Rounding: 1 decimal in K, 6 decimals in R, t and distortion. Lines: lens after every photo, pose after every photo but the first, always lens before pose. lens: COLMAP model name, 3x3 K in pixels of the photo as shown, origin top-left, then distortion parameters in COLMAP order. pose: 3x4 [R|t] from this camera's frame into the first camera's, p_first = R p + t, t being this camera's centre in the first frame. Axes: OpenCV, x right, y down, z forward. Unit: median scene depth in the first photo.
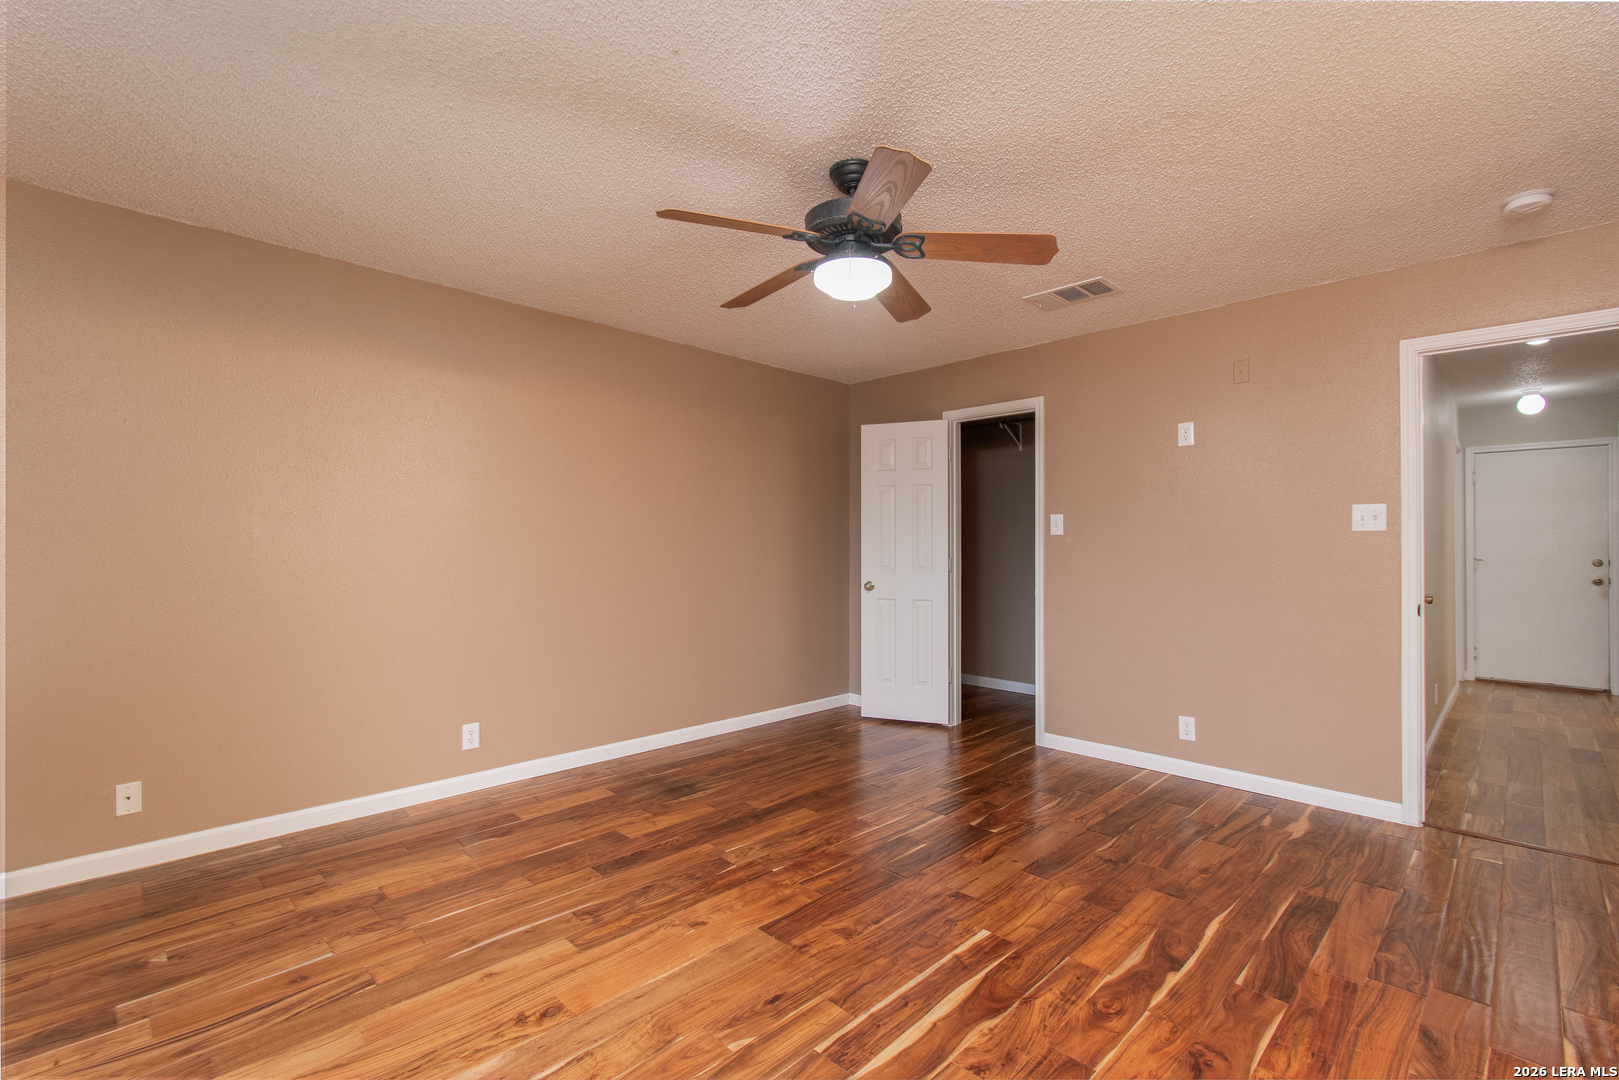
lens RADIAL K [[729.8, 0, 809.5], [0, 729.8, 540.0], [0, 0, 1]] dist [0.005180, 0.000470]
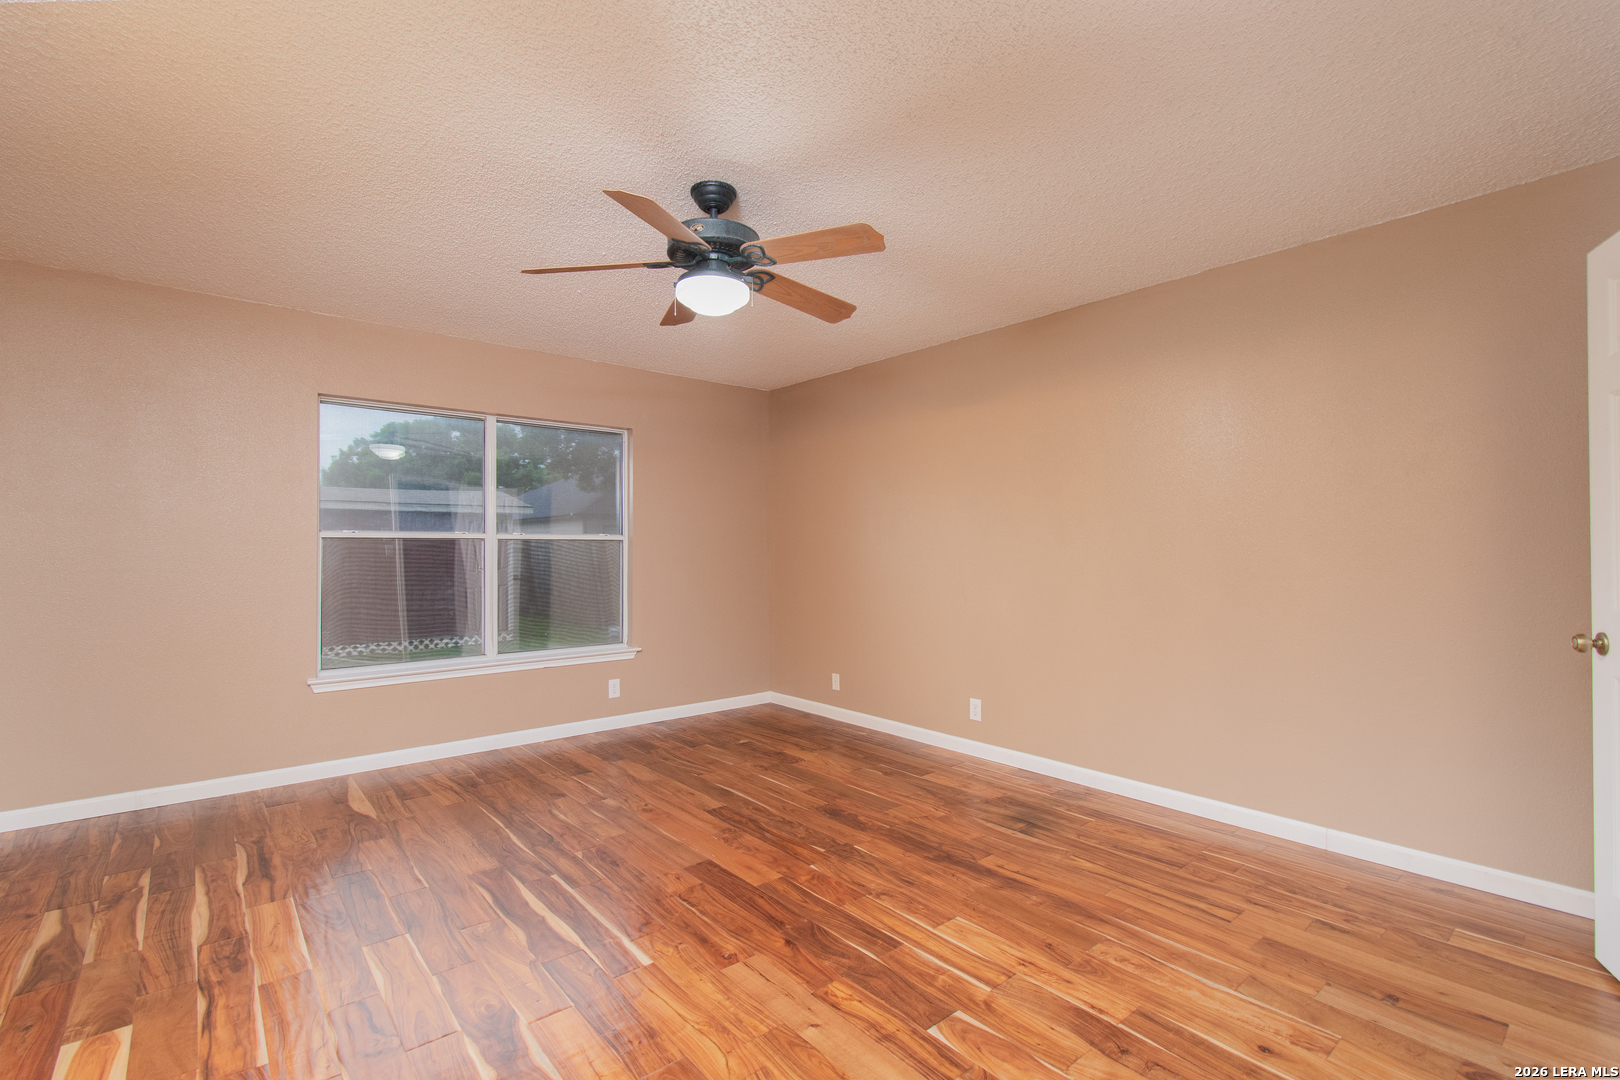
lens RADIAL K [[730.3, 0, 810.0], [0, 730.3, 540.0], [0, 0, 1]] dist [0.005180, 0.000470]
pose [[-0.093371, -0.016726, -0.995491, 0.991221], [0.008911, 0.999805, -0.017634, 0.012163], [0.995591, -0.010517, -0.093204, 1.107739]]
